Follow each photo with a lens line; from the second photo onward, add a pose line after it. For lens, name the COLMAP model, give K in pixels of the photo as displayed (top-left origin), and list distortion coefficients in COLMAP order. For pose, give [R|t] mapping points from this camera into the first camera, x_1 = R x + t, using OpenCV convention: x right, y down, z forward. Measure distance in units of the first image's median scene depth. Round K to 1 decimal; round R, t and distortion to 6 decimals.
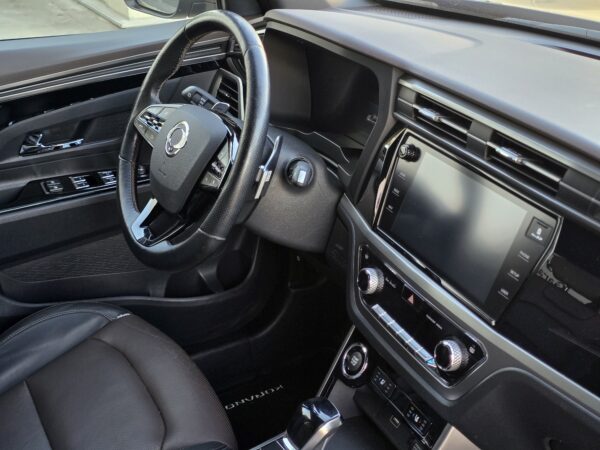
lens RADIAL K [[808.3, 0, 305.4], [0, 808.3, 229.2], [0, 0, 1]] dist [0.069064, 0.000000]
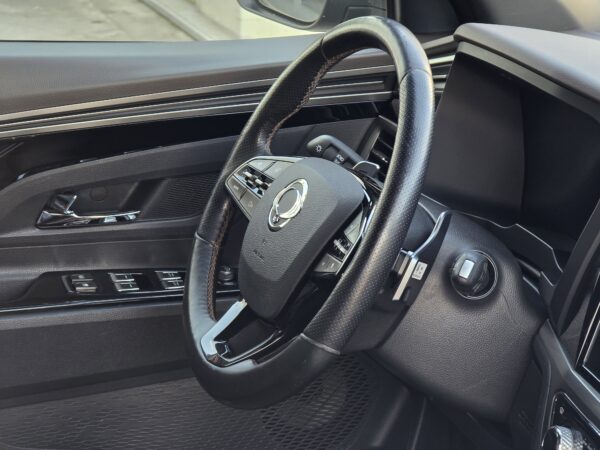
lens RADIAL K [[2032.9, 0, 299.0], [0, 2032.9, 224.9], [0, 0, 1]] dist [0.295155, 0.000000]
pose [[0.981281, 0.089436, -0.170552, 0.121597], [-0.117737, 0.979444, -0.163791, 0.160609], [0.152398, 0.180805, 0.971640, -0.539103]]
